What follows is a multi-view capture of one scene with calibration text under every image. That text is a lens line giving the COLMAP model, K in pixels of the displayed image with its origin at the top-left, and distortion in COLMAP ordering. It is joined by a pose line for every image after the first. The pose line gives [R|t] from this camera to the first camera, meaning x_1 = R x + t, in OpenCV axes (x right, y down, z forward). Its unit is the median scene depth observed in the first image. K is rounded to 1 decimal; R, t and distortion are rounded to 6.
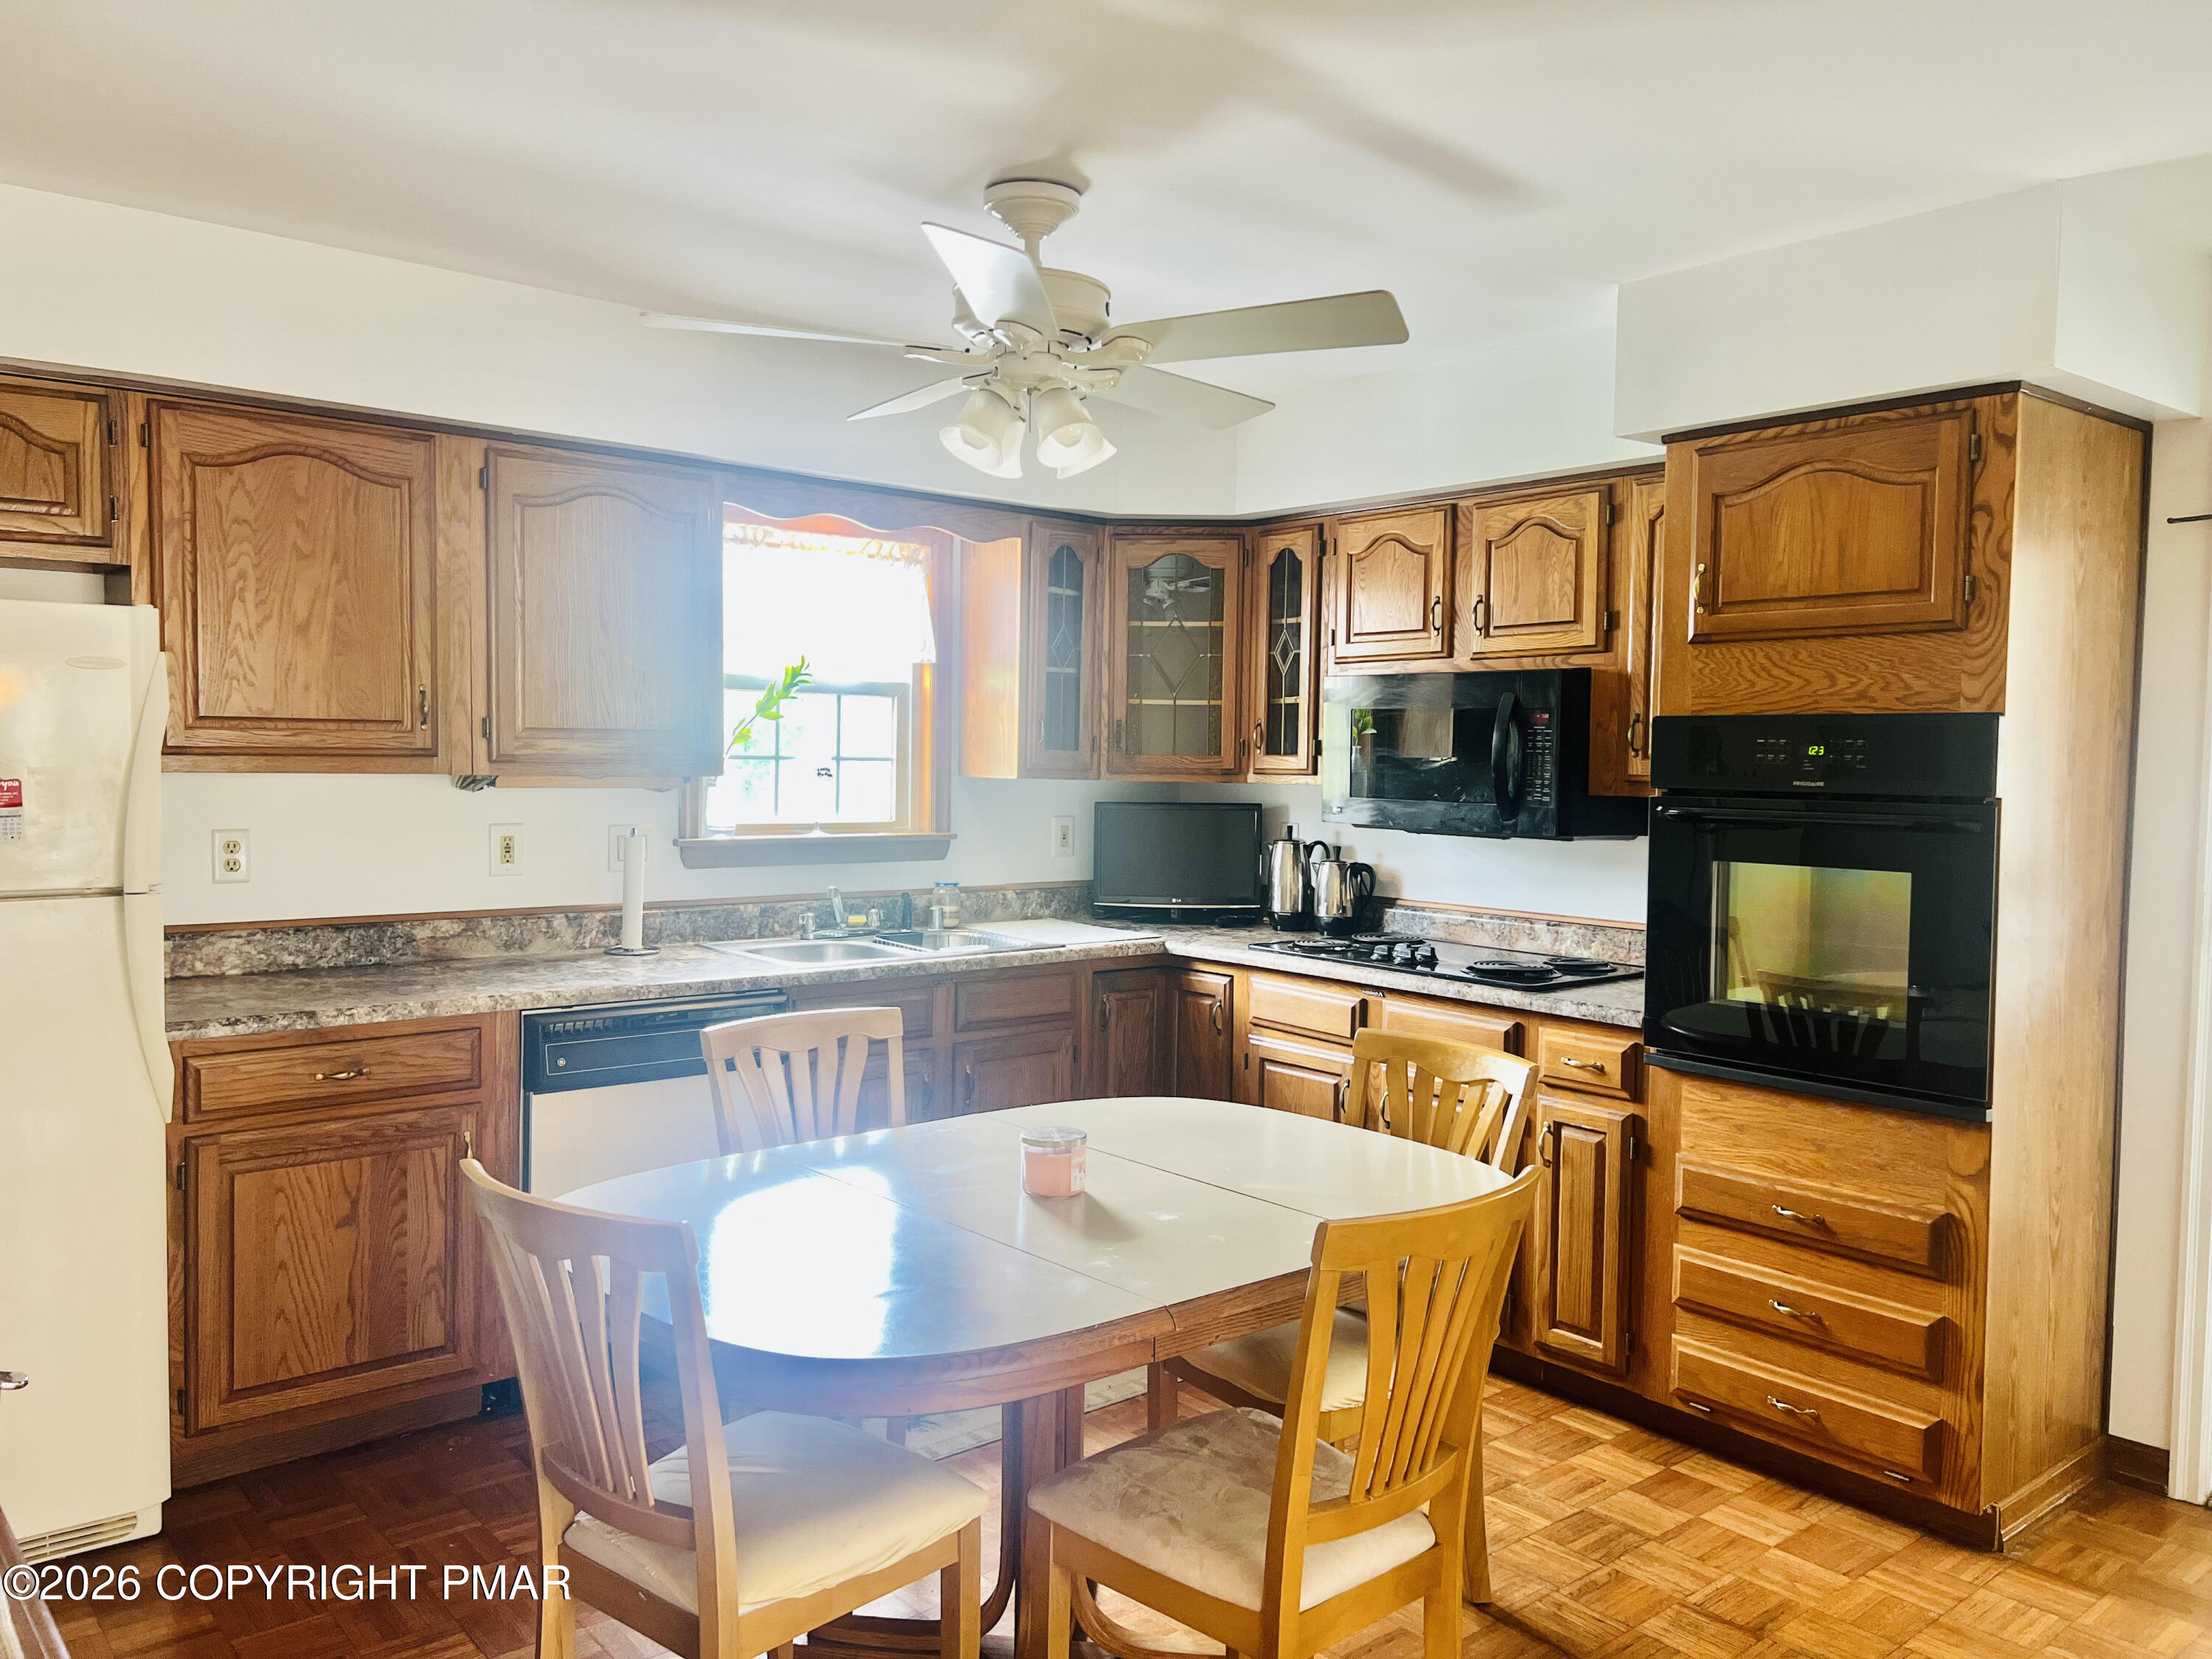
lens RADIAL K [[1673.8, 0, 1109.8], [0, 1673.8, 823.9], [0, 0, 1]] dist [0.062713, -0.071734]
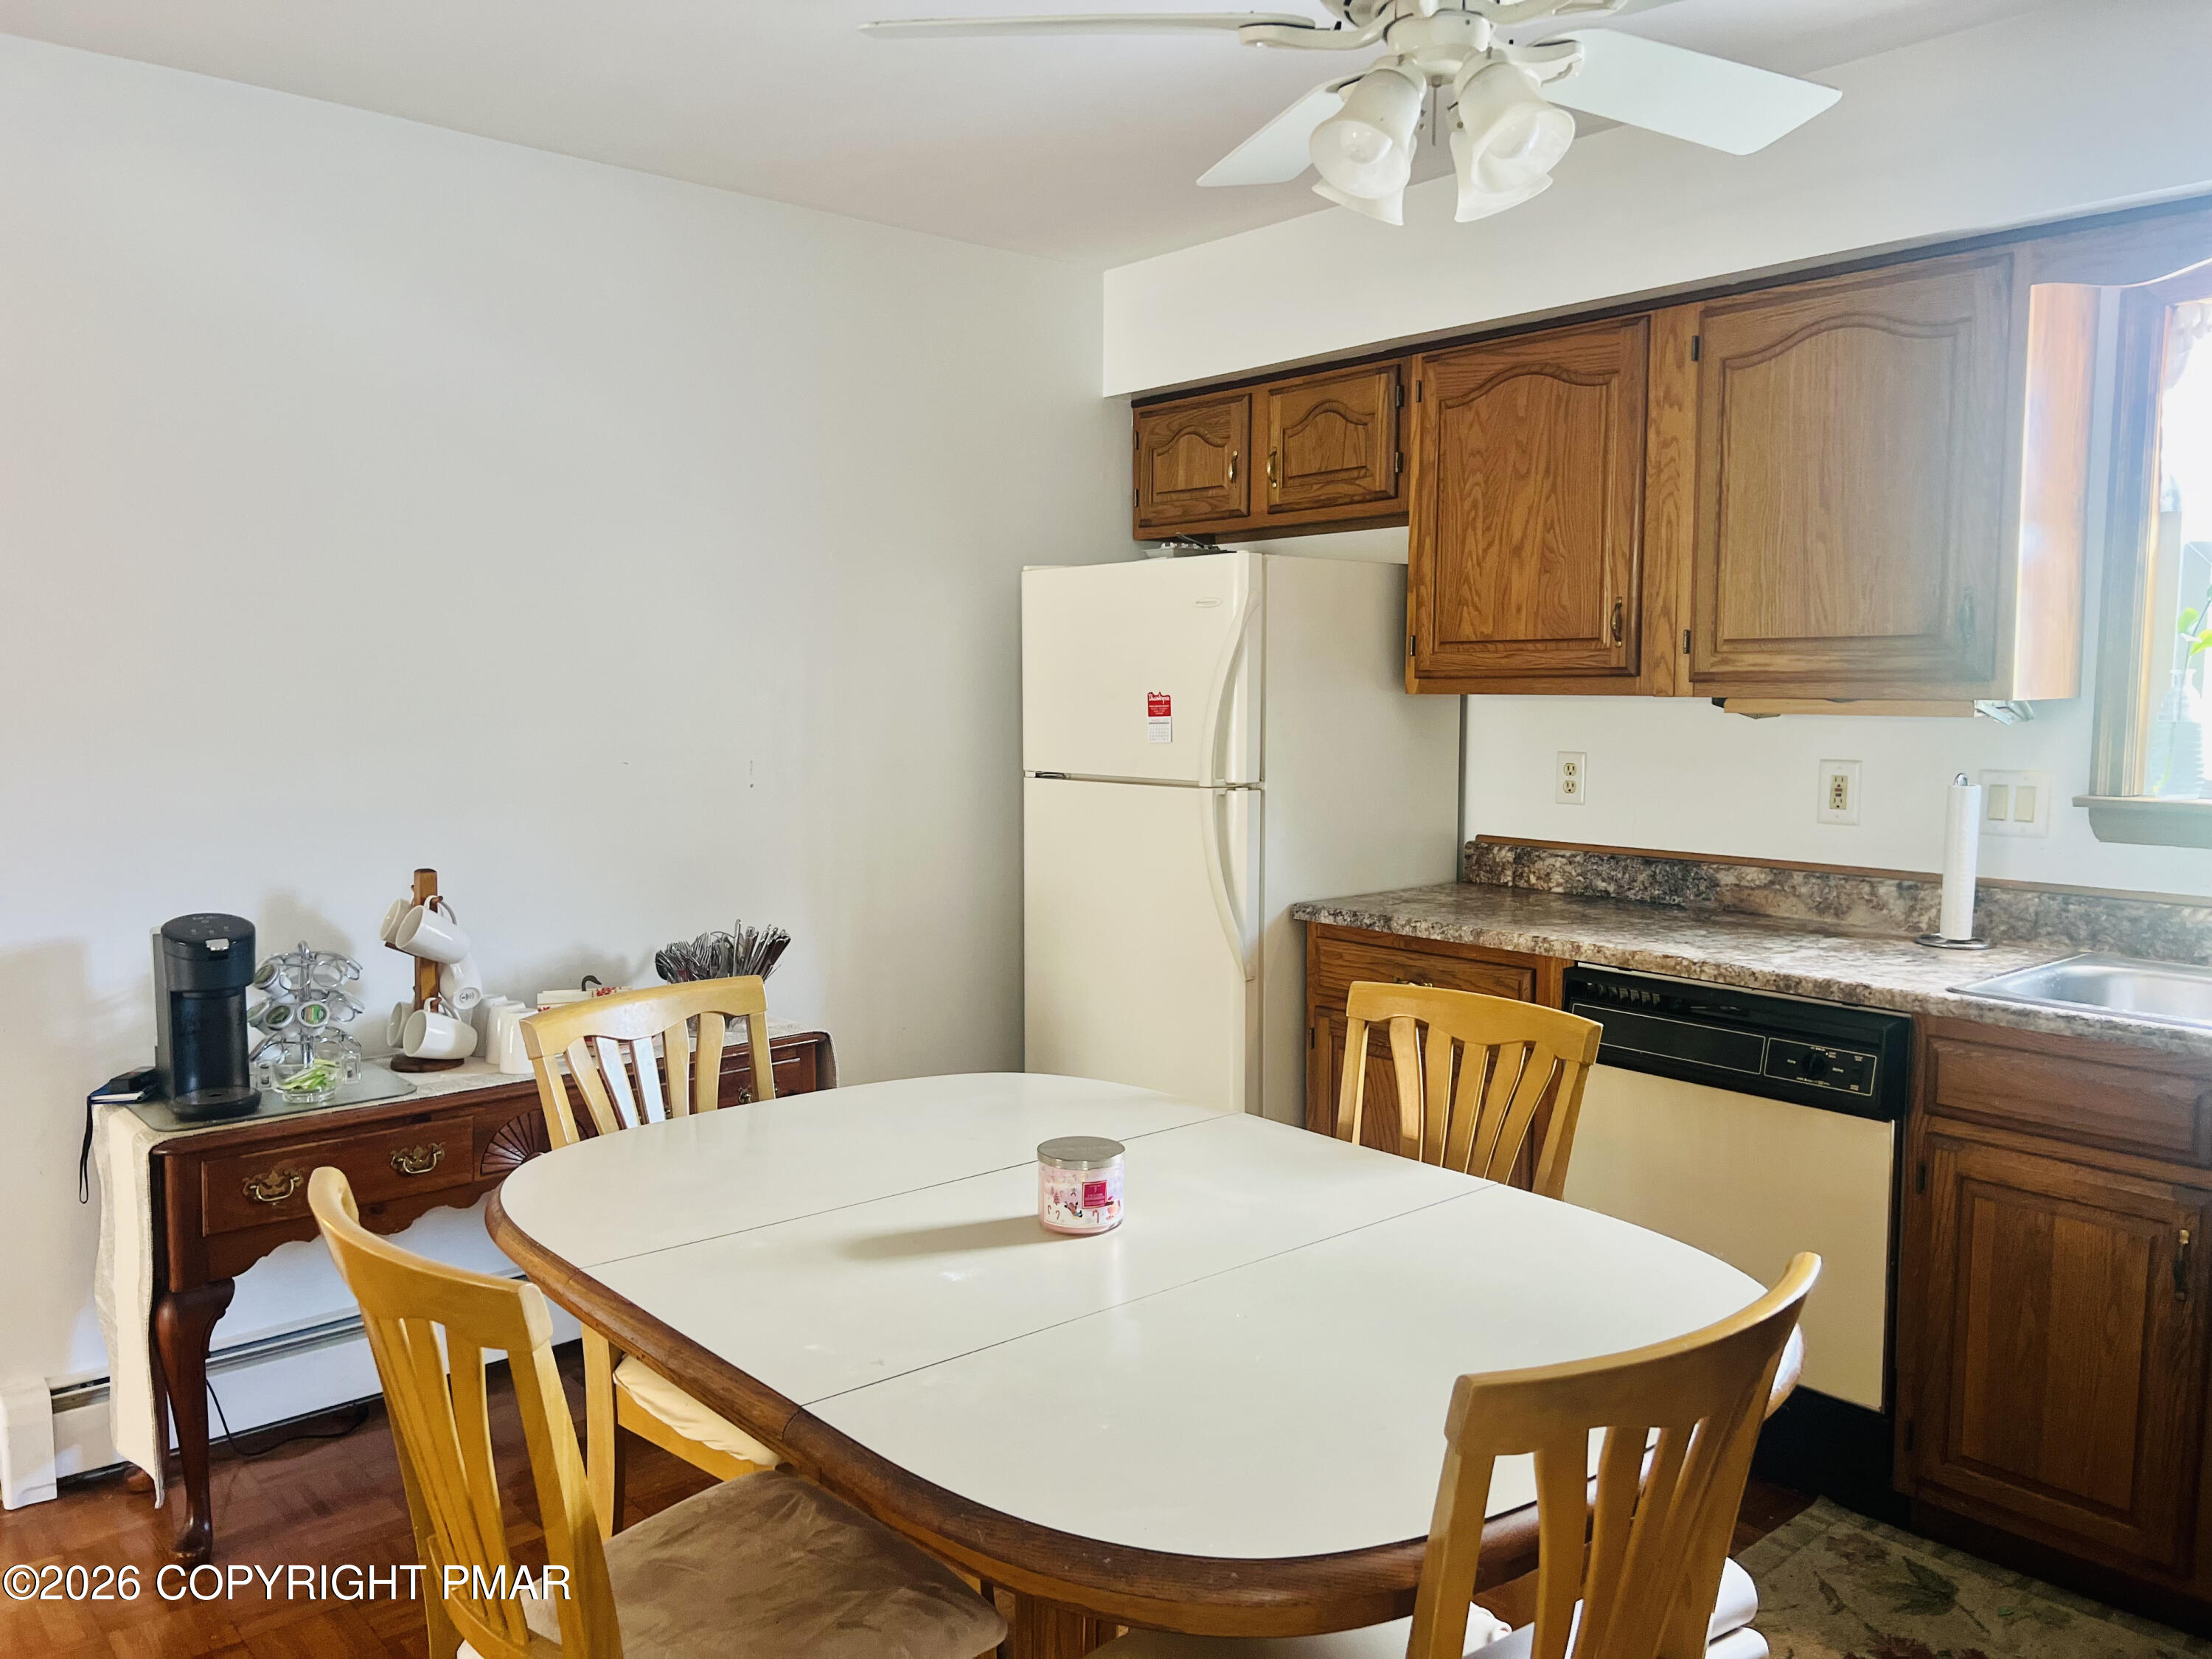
lens RADIAL K [[1673.8, 0, 1109.3], [0, 1673.8, 837.2], [0, 0, 1]] dist [0.062713, -0.071734]
pose [[0.021785, 0.074437, -0.996988, 0.498950], [-0.048591, 0.996125, 0.073310, -0.006427], [0.998581, 0.046847, 0.025317, 0.700334]]
